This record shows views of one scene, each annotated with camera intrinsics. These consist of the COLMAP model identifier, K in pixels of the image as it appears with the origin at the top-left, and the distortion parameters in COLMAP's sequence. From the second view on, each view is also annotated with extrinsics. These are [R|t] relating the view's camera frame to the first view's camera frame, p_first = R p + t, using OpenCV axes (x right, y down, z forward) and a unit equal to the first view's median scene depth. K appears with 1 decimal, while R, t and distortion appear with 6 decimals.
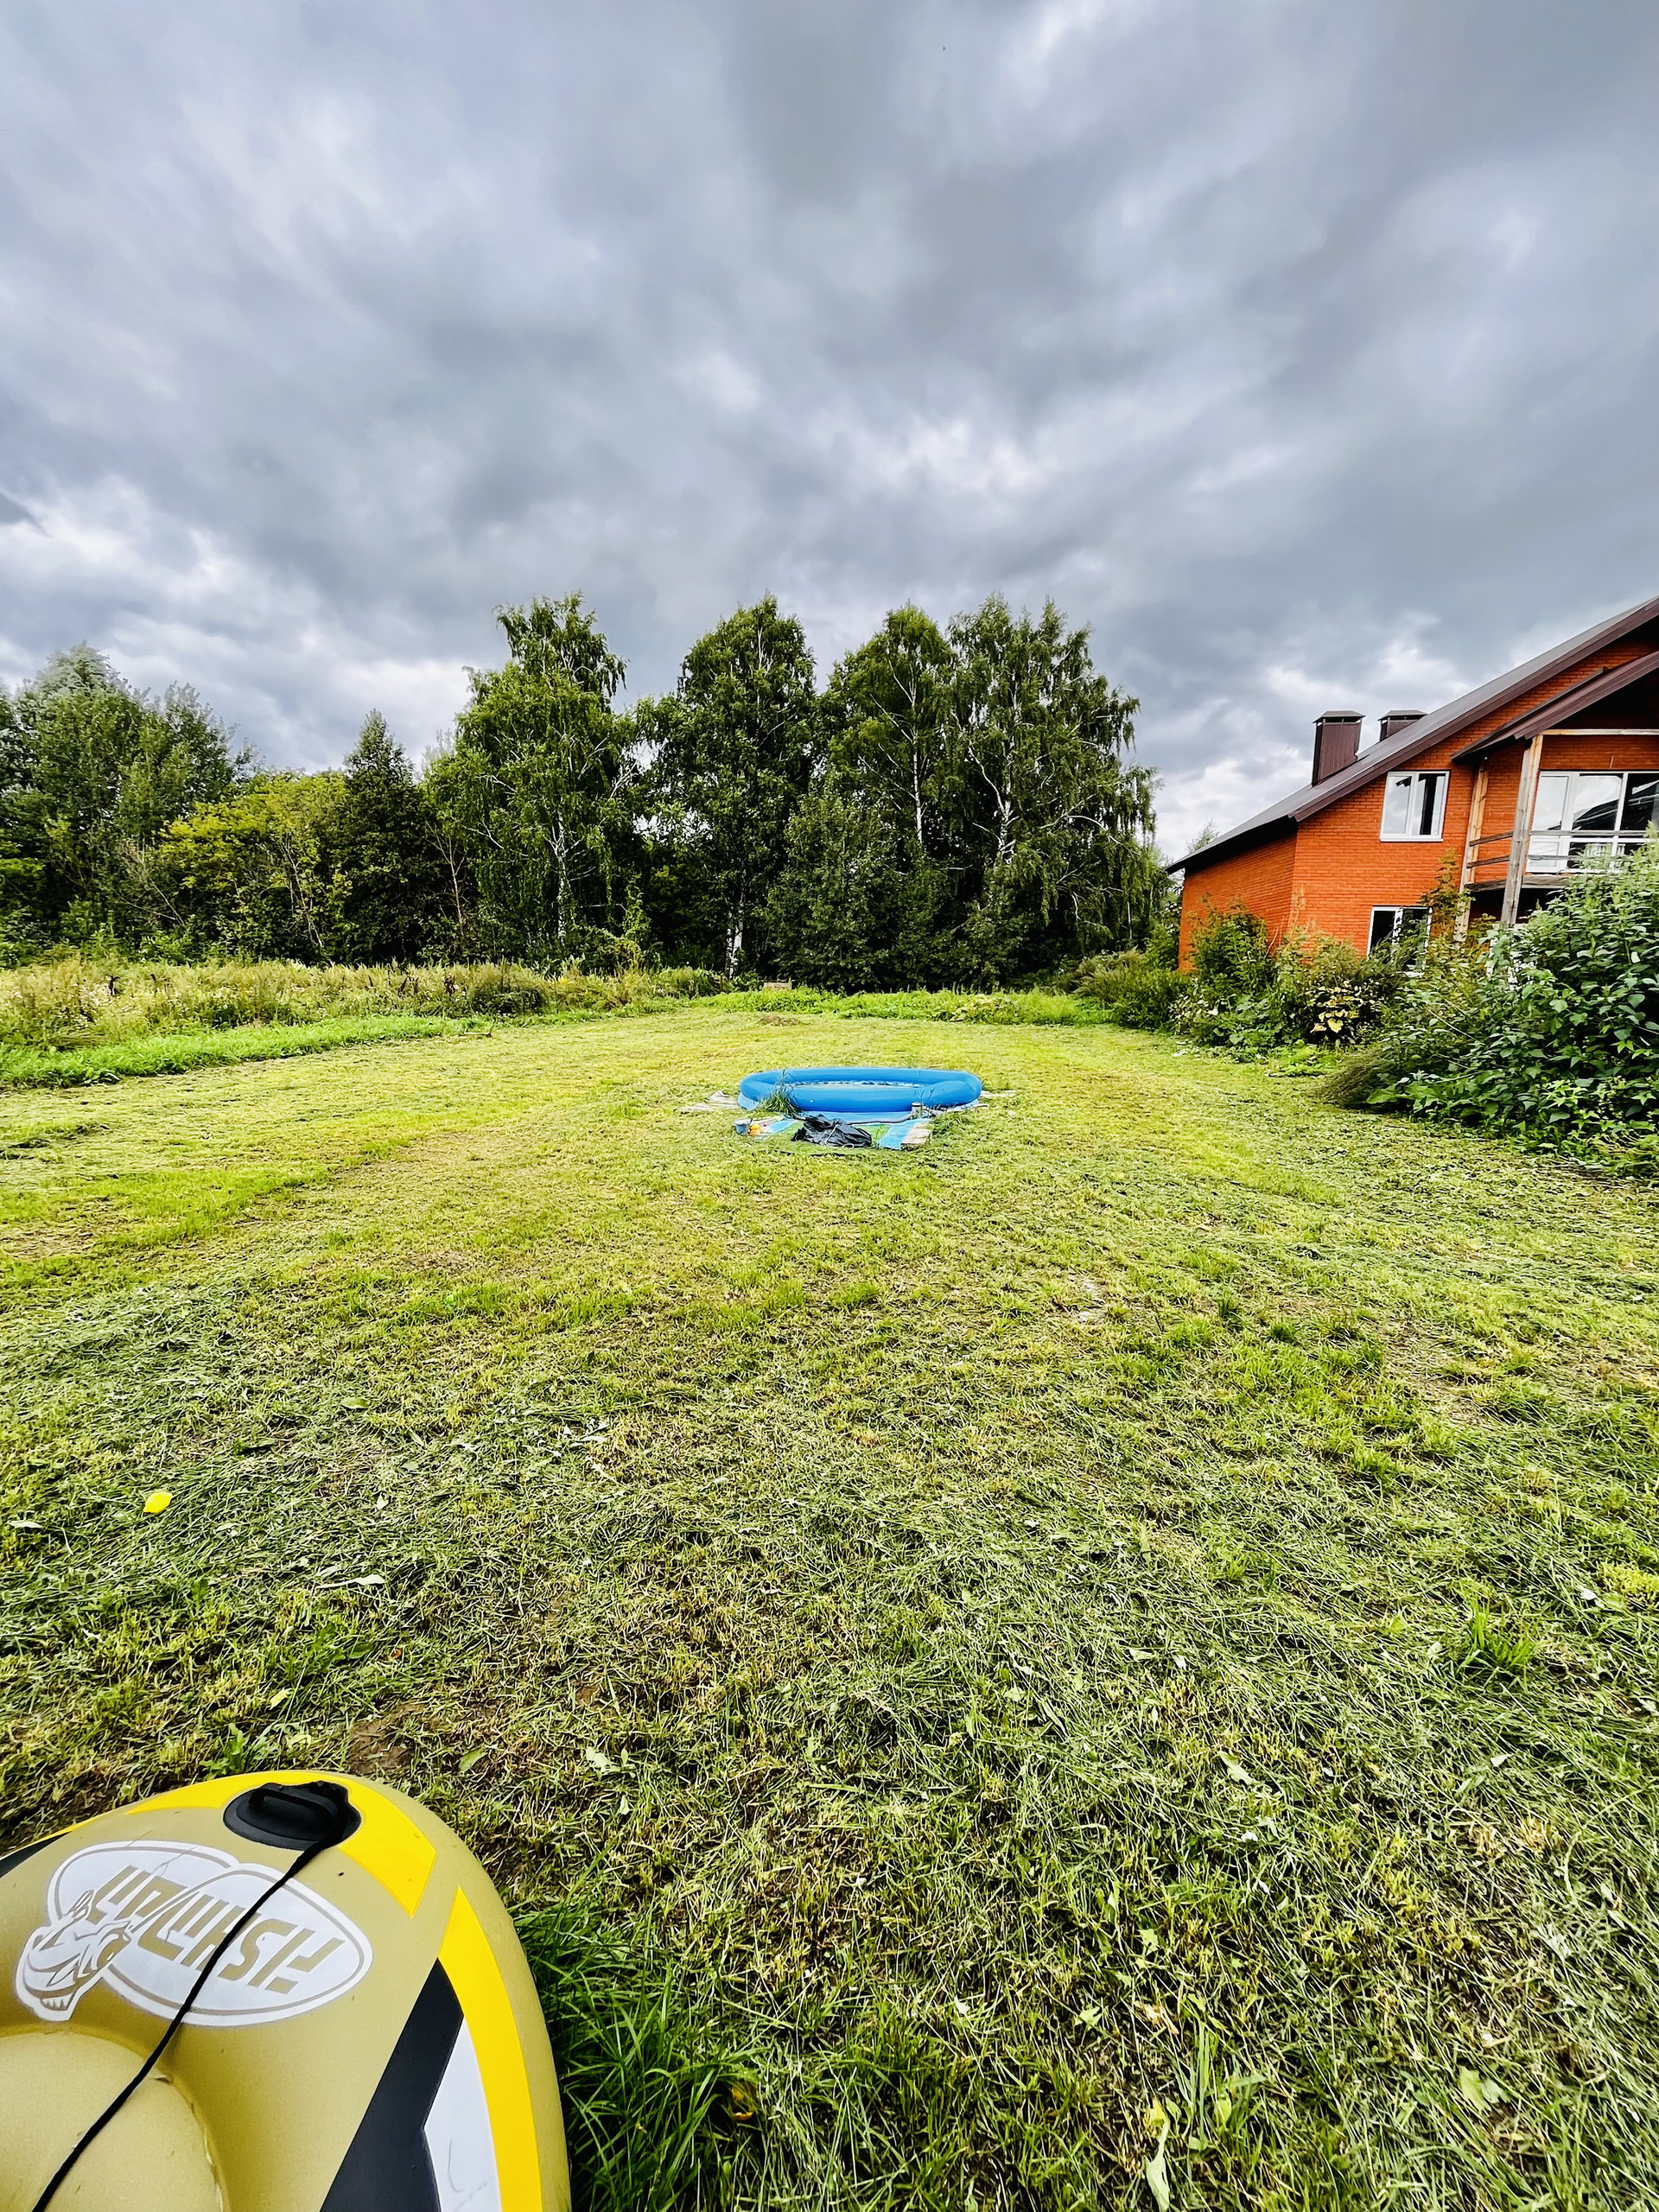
lens RADIAL K [[894.3, 0, 850.0], [0, 894.3, 1090.4], [0, 0, 1]] dist [-0.002069, -0.000395]
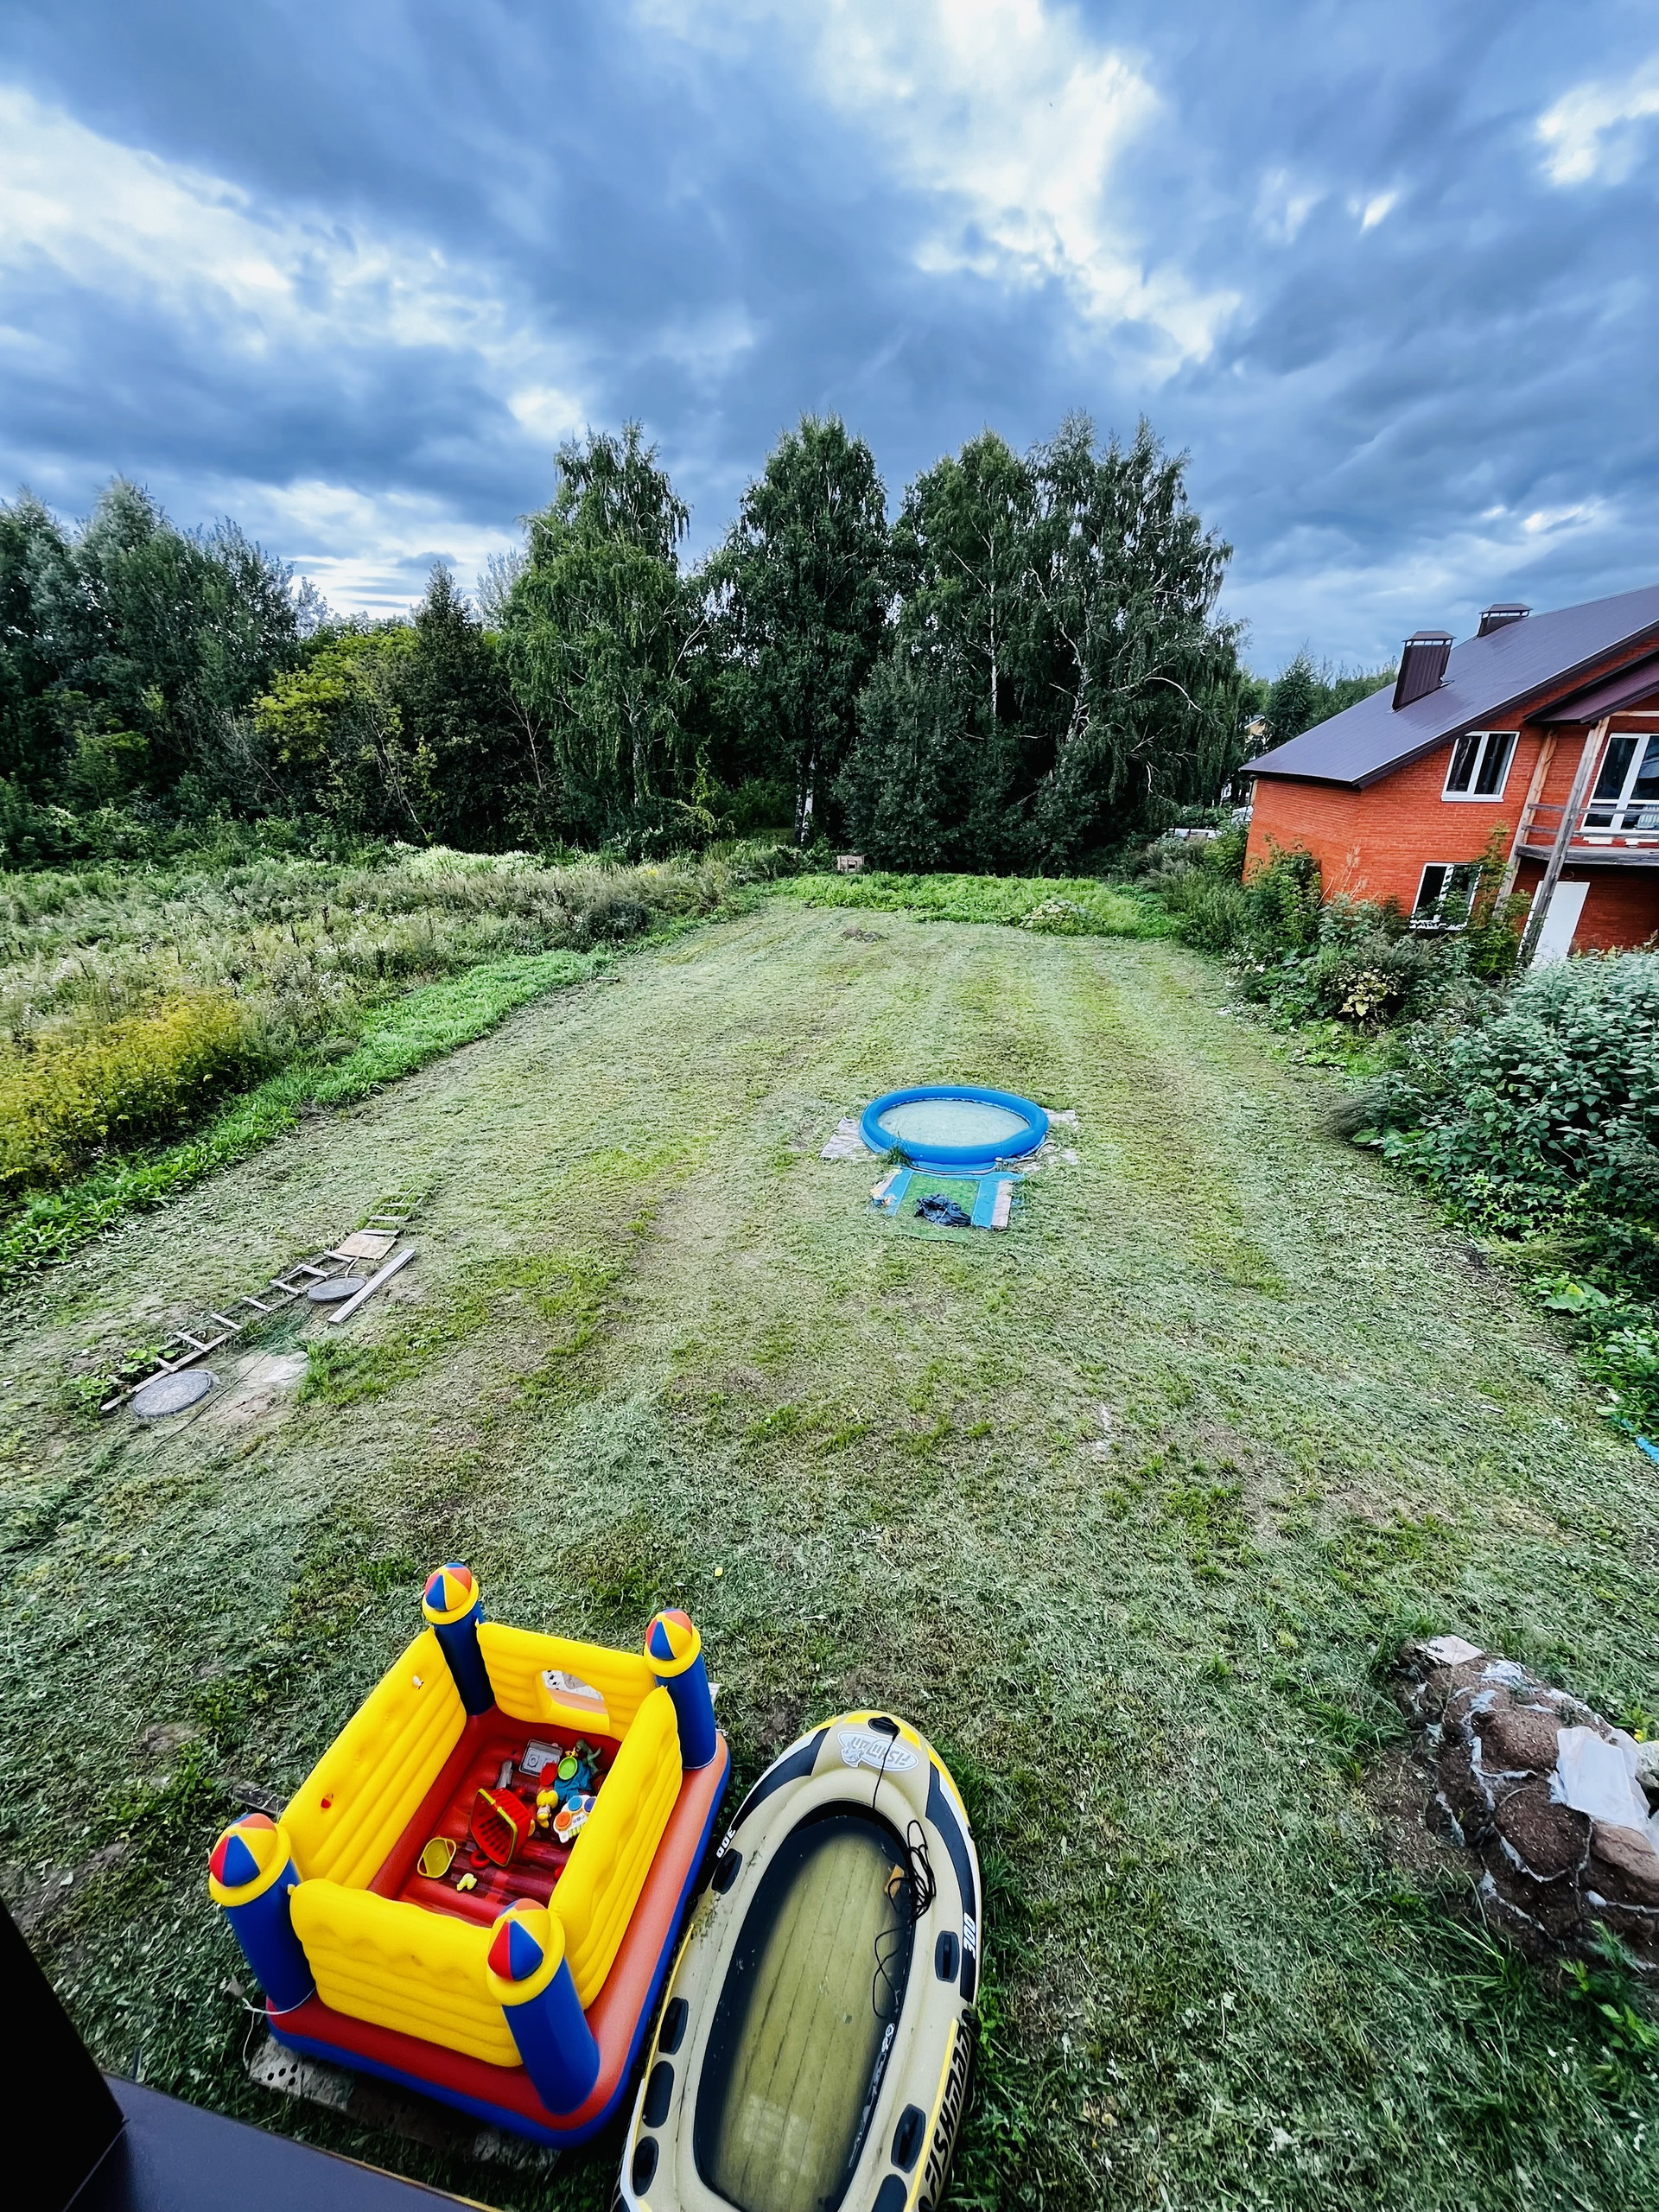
lens RADIAL K [[894.3, 0, 849.2], [0, 894.3, 1096.0], [0, 0, 1]] dist [-0.002069, -0.000395]
pose [[0.998035, 0.011107, -0.061669, -0.015889], [0.002950, 0.974745, 0.223303, -0.088428], [0.062592, -0.223046, 0.972796, -0.071762]]
